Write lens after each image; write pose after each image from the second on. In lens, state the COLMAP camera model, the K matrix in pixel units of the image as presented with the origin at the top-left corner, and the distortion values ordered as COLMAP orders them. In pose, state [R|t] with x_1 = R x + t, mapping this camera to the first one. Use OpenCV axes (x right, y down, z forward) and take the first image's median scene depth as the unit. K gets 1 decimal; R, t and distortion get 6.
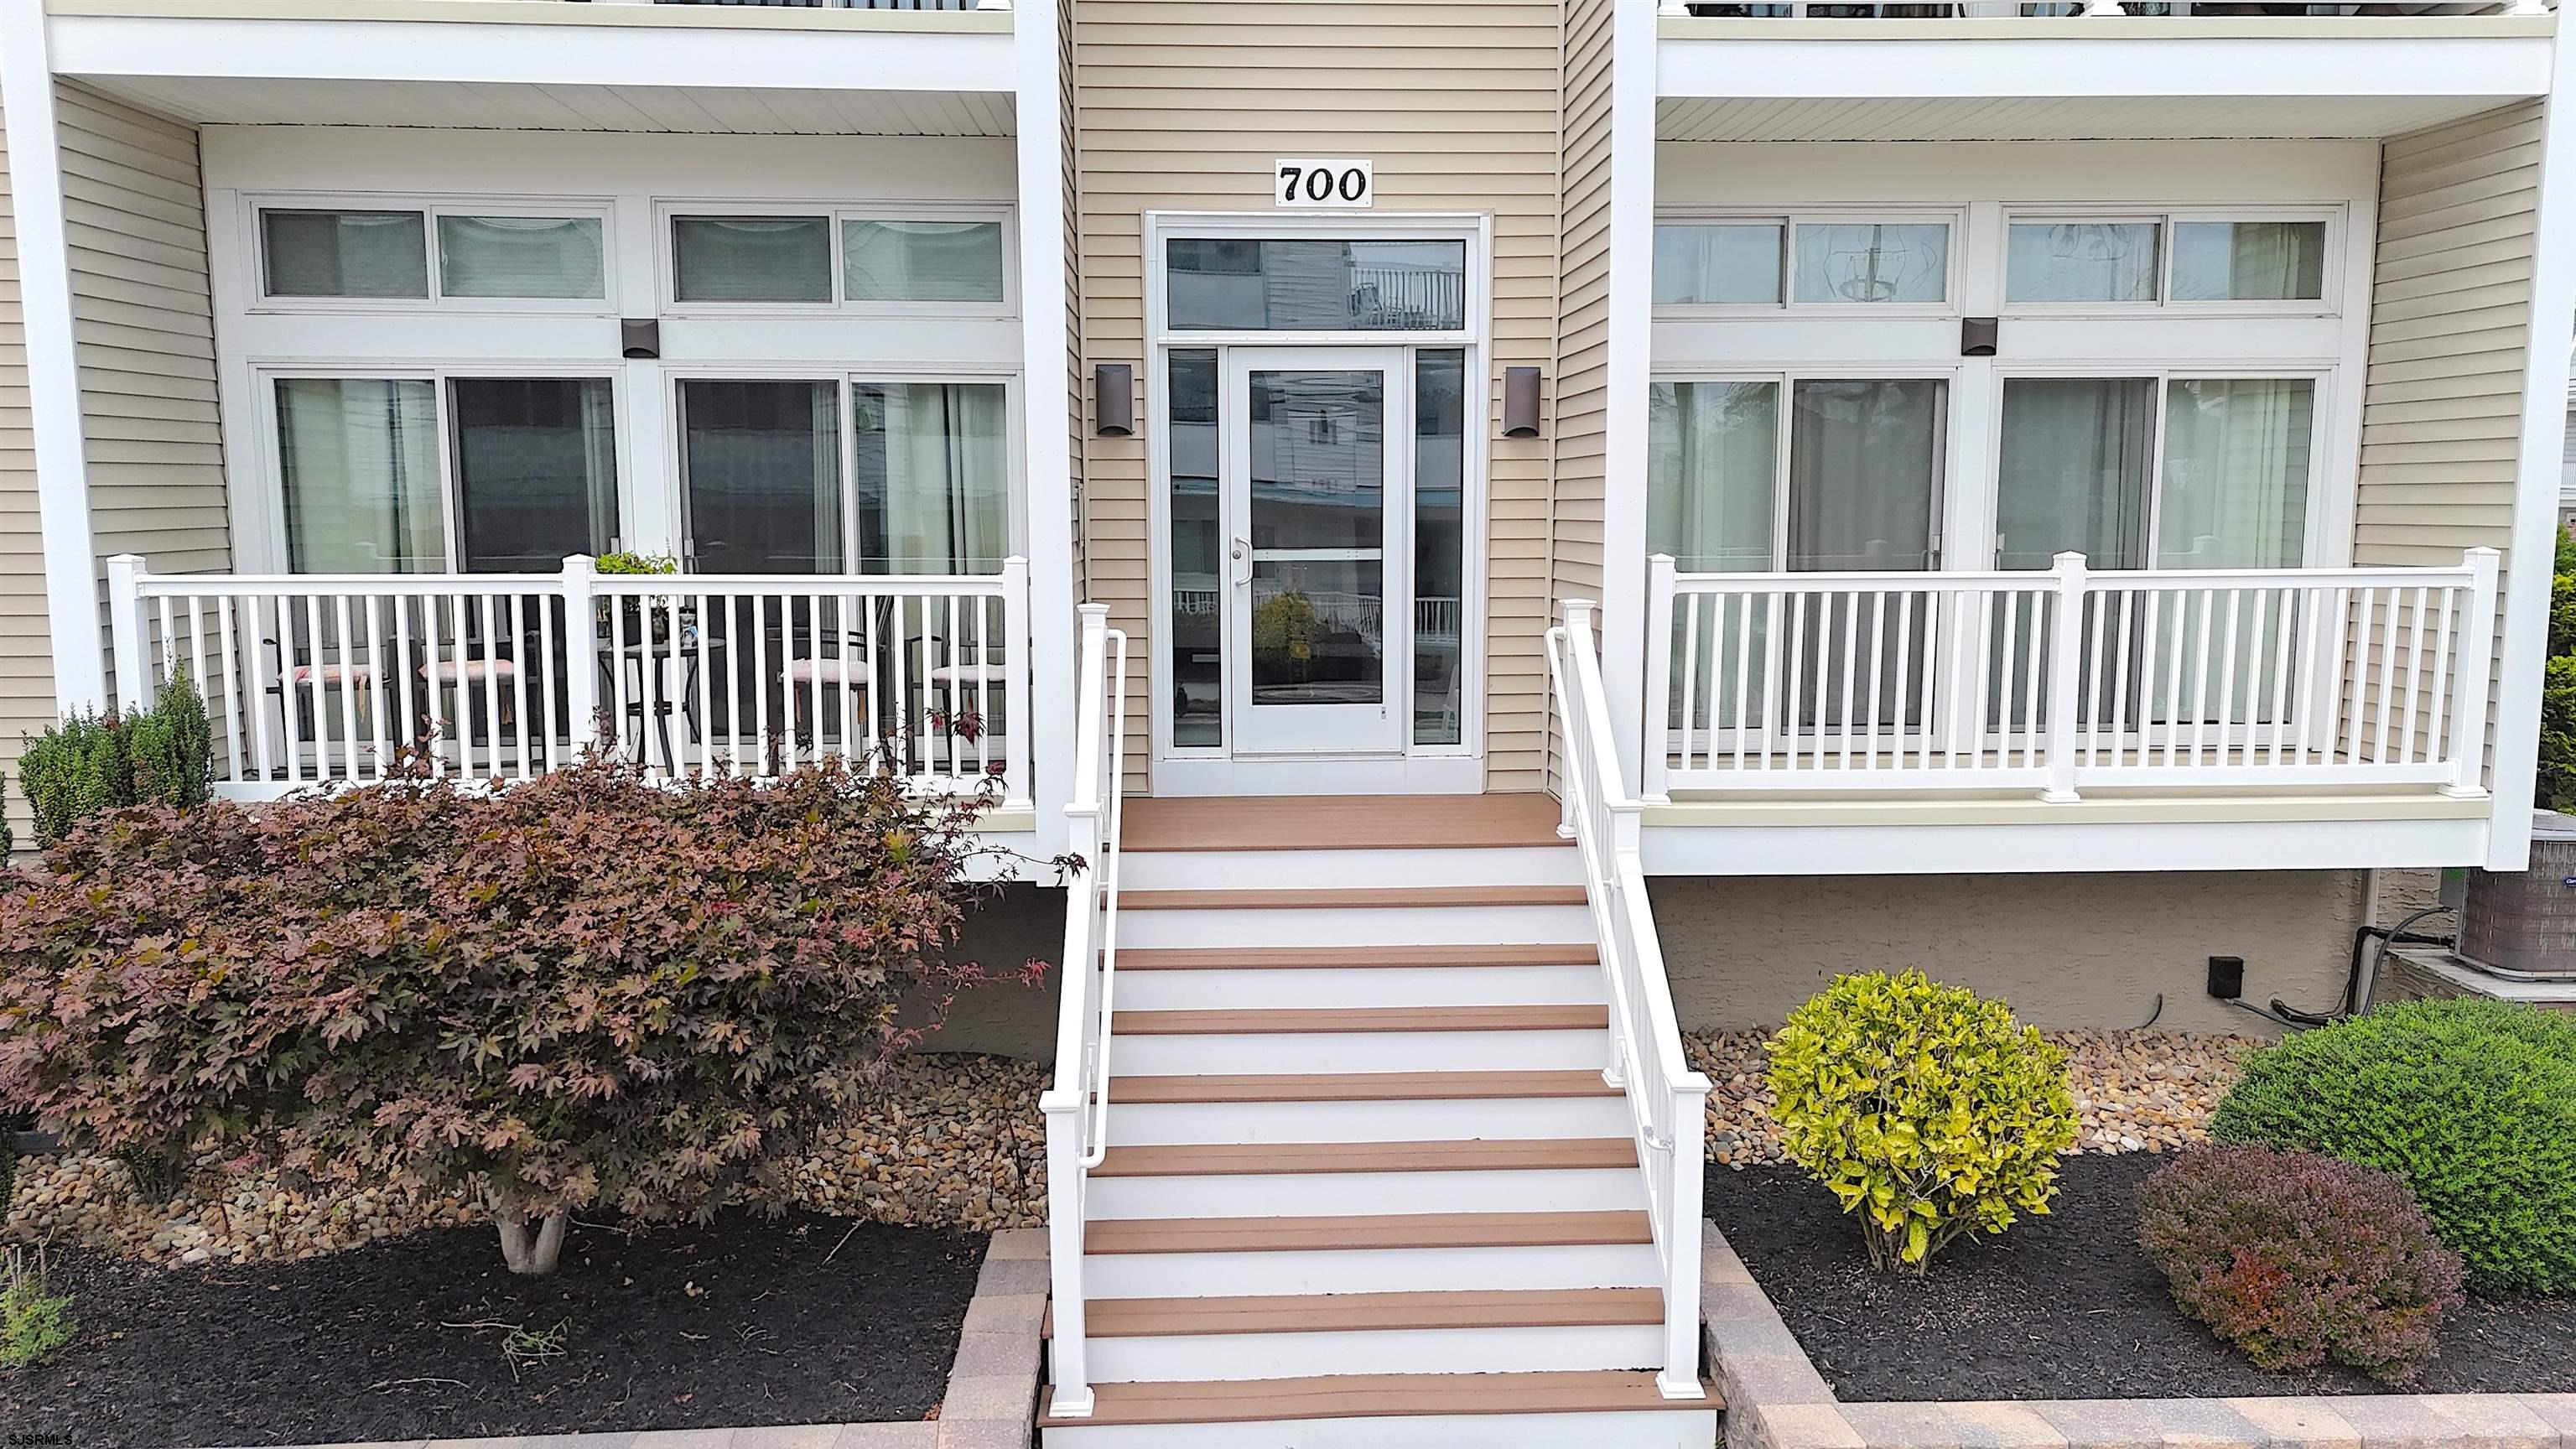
lens RADIAL K [[1919.4, 0, 1275.7], [0, 1919.4, 723.6], [0, 0, 1]] dist [0.061890, -0.019469]
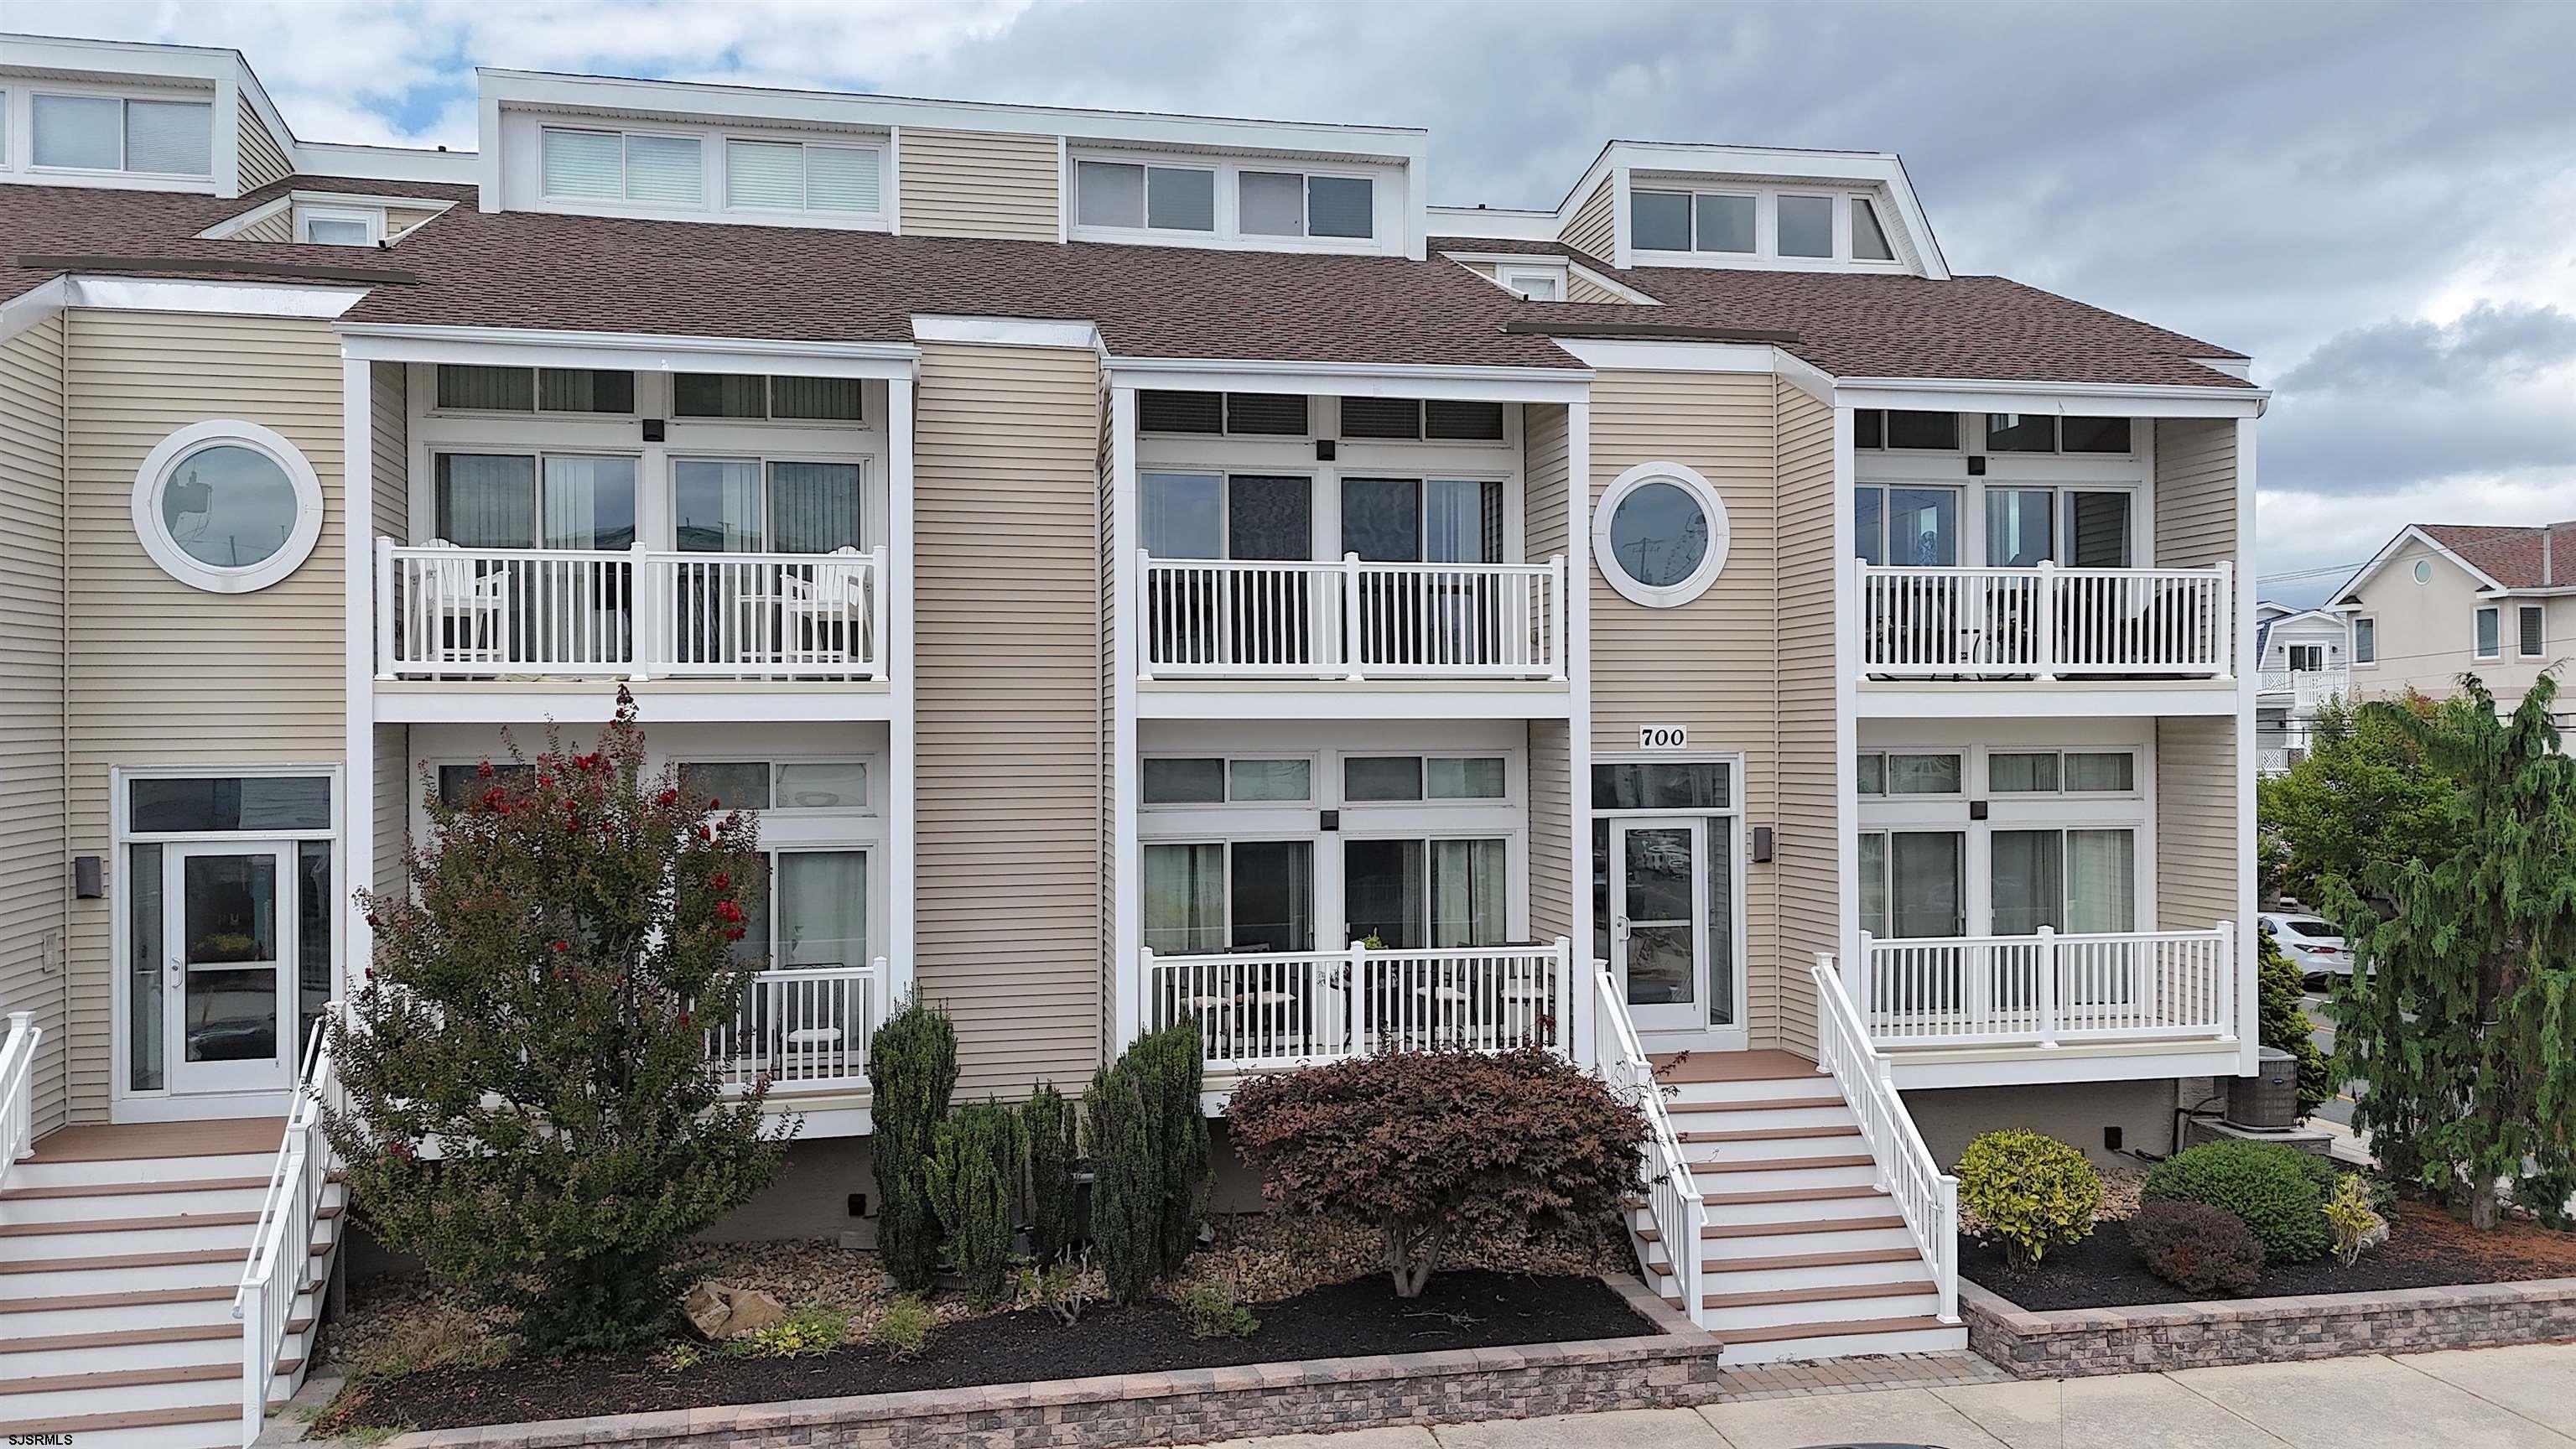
lens RADIAL K [[1919.4, 0, 1285.3], [0, 1919.4, 733.9], [0, 0, 1]] dist [0.061890, -0.019469]
pose [[0.987298, -0.003056, 0.158853, -0.672583], [0.022835, 0.992164, -0.122840, -0.052015], [-0.157233, 0.124907, 0.979631, -0.863990]]
